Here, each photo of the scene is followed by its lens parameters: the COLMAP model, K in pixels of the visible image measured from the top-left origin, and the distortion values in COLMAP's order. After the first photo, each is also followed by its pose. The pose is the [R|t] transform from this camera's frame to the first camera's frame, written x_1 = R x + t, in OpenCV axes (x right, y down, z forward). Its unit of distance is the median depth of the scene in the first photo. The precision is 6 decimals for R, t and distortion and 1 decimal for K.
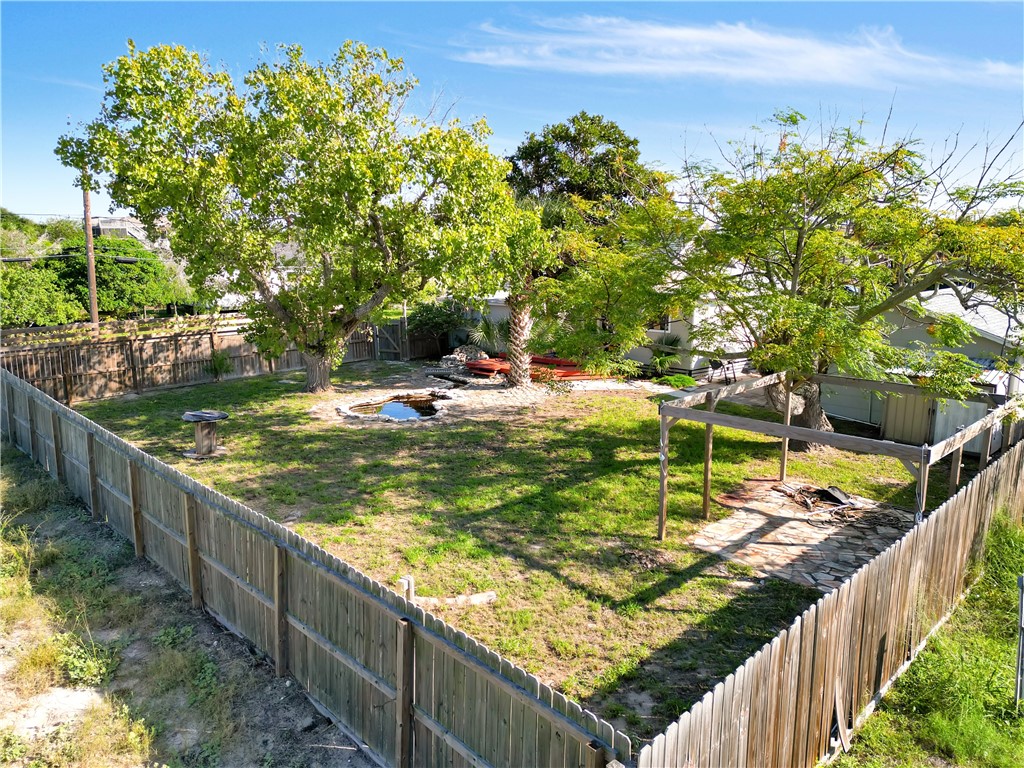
lens RADIAL K [[717.9, 0, 512.0], [0, 717.9, 384.0], [0, 0, 1]] dist [0.083679, -0.085444]
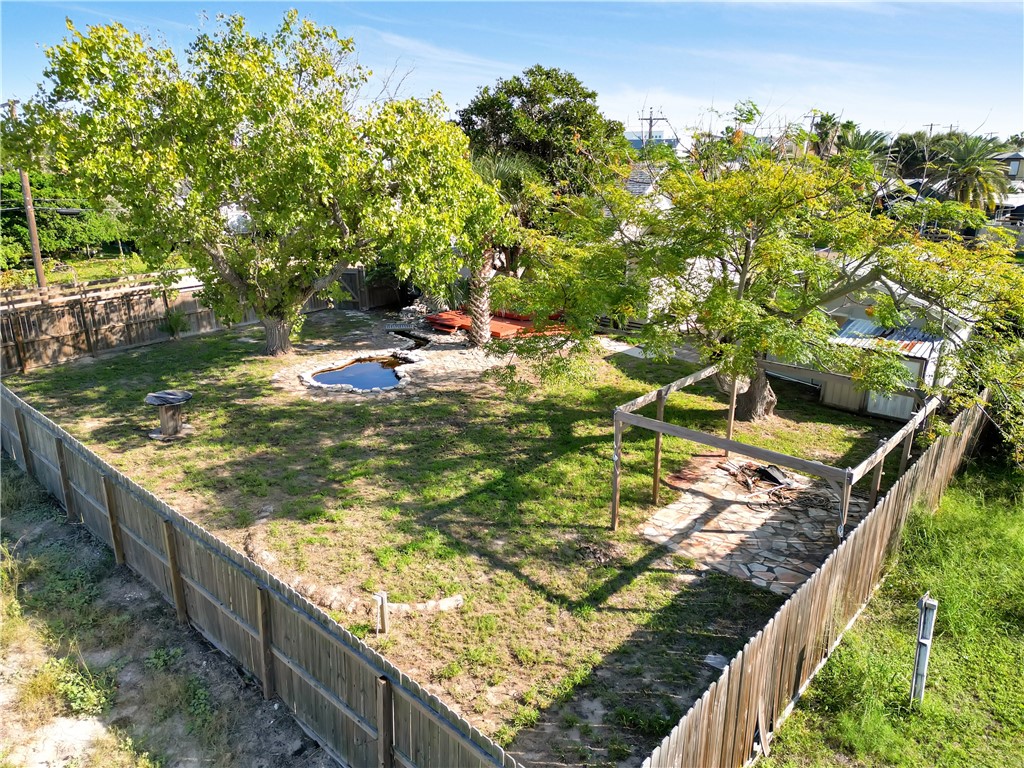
lens RADIAL K [[717.9, 0, 512.0], [0, 717.9, 384.0], [0, 0, 1]] dist [0.083679, -0.085444]
pose [[0.998392, -0.018694, 0.053523, -0.000457], [0.011873, 0.992083, 0.125020, -0.134722], [-0.055437, -0.124184, 0.990709, -0.035226]]
